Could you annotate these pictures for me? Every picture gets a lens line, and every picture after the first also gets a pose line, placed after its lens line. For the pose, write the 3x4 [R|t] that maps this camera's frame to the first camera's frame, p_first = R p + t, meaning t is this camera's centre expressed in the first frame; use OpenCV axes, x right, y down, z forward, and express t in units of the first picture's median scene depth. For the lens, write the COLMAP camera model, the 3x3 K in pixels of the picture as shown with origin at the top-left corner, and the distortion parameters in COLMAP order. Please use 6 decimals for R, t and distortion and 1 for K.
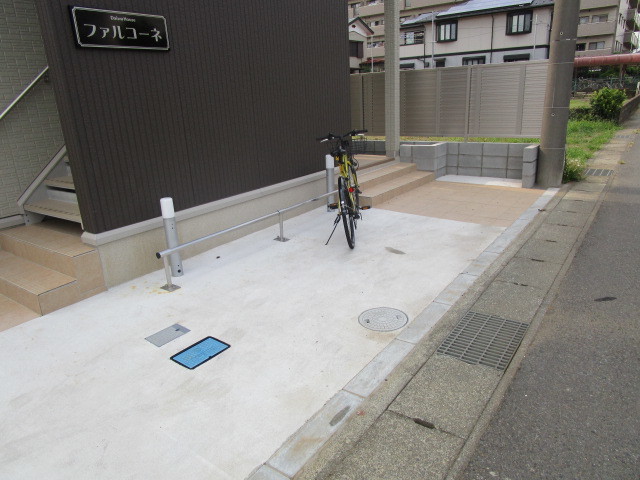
lens RADIAL K [[455.8, 0, 318.0], [0, 455.8, 243.4], [0, 0, 1]] dist [-0.023941, -0.003601]
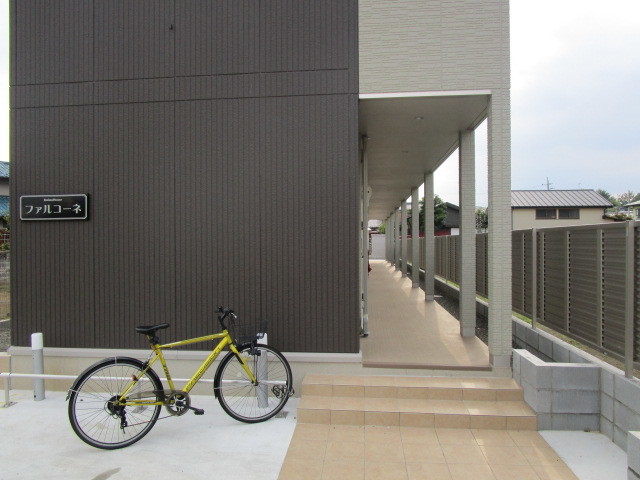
lens RADIAL K [[455.8, 0, 319.0], [0, 455.8, 240.7], [0, 0, 1]] dist [-0.023941, -0.003601]
pose [[0.505486, 0.049863, -0.861393, 1.010412], [-0.287776, 0.950909, -0.113829, -0.386264], [0.813430, 0.305427, 0.495021, 0.861366]]
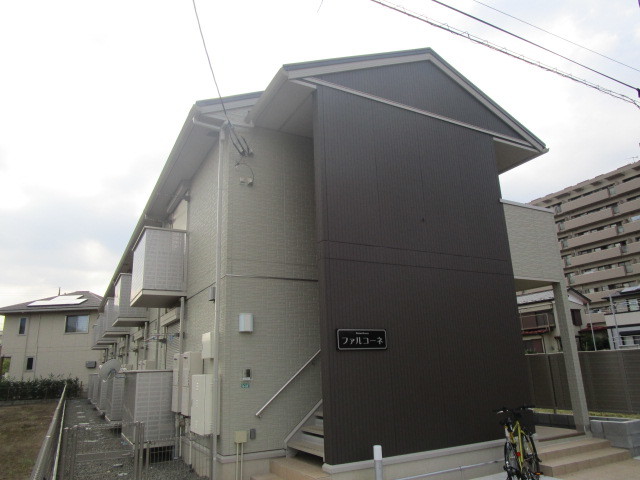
lens RADIAL K [[455.8, 0, 319.6], [0, 455.8, 237.6], [0, 0, 1]] dist [-0.023941, -0.003601]
pose [[0.901564, -0.094245, -0.422255, 0.172834], [-0.150091, 0.847243, -0.509561, 0.099466], [0.405777, 0.522779, 0.749699, -0.507595]]
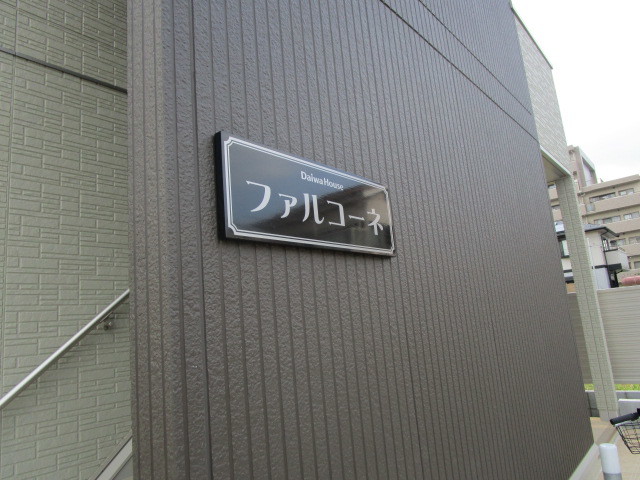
lens RADIAL K [[455.8, 0, 323.7], [0, 455.8, 238.6], [0, 0, 1]] dist [-0.023941, -0.003601]
pose [[0.997063, -0.050090, -0.057929, -0.347173], [0.015876, 0.875200, -0.483501, -0.209906], [0.074918, 0.481161, 0.873425, 0.556436]]
